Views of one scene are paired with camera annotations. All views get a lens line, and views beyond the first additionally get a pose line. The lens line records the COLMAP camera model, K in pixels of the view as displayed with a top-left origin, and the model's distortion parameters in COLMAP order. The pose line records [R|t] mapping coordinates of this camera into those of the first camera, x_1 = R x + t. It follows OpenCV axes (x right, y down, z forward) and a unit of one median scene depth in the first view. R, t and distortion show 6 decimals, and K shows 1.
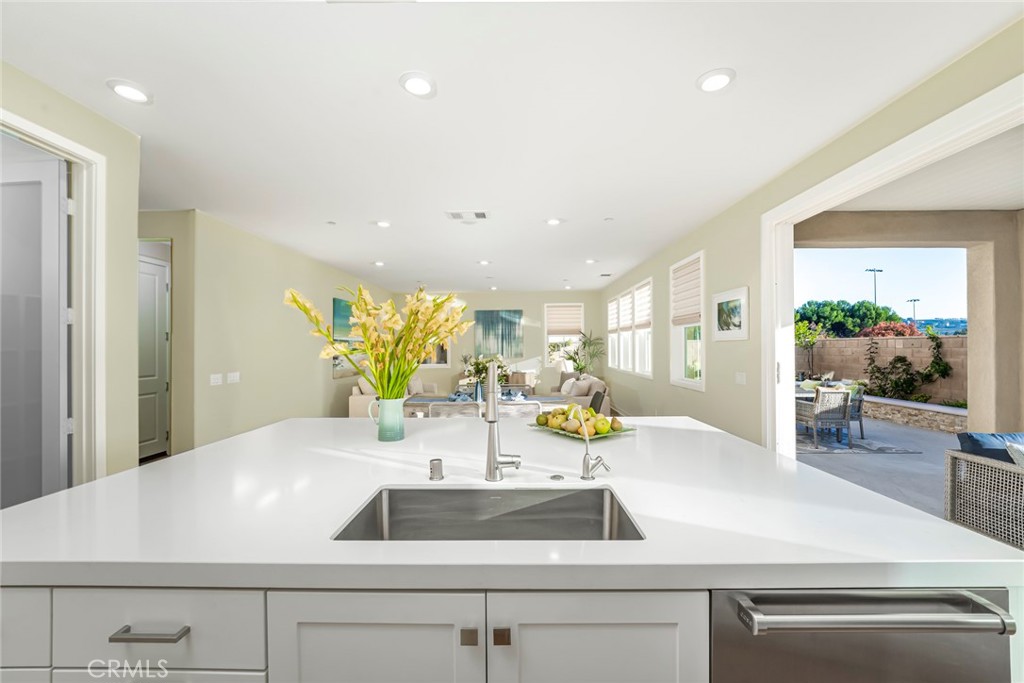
lens RADIAL K [[418.5, 0, 515.4], [0, 418.5, 347.3], [0, 0, 1]] dist [-0.007147, -0.000124]
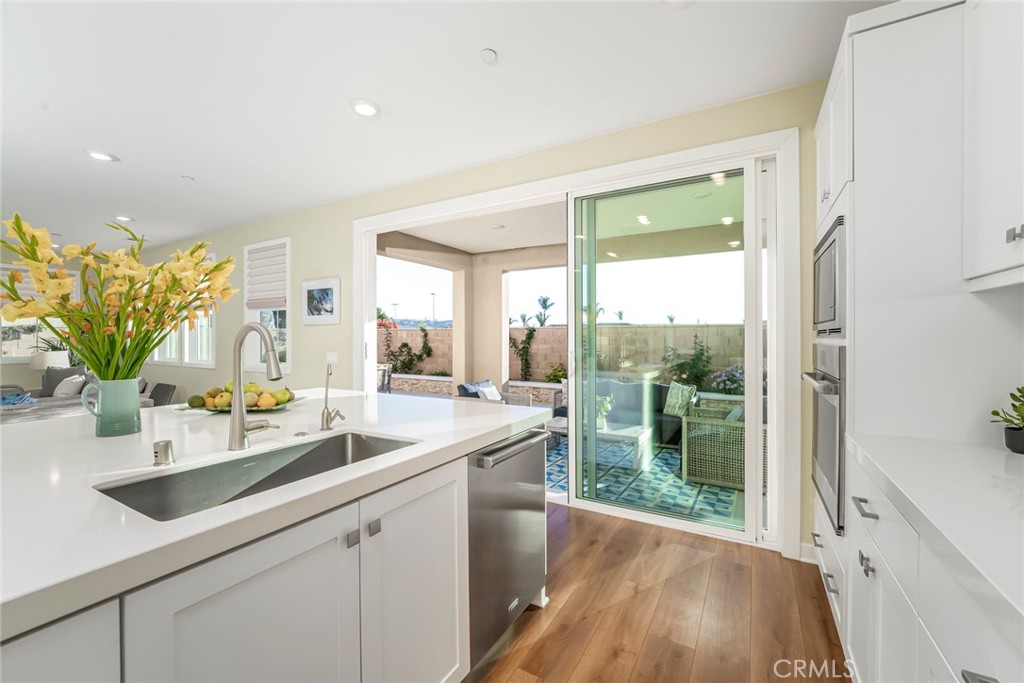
lens RADIAL K [[418.5, 0, 515.4], [0, 418.5, 347.3], [0, 0, 1]] dist [-0.007147, -0.000124]
pose [[0.493009, -0.013672, 0.869917, -0.179103], [-0.001367, 0.999863, 0.016488, 0.022831], [-0.870023, -0.009318, 0.492923, -0.000371]]
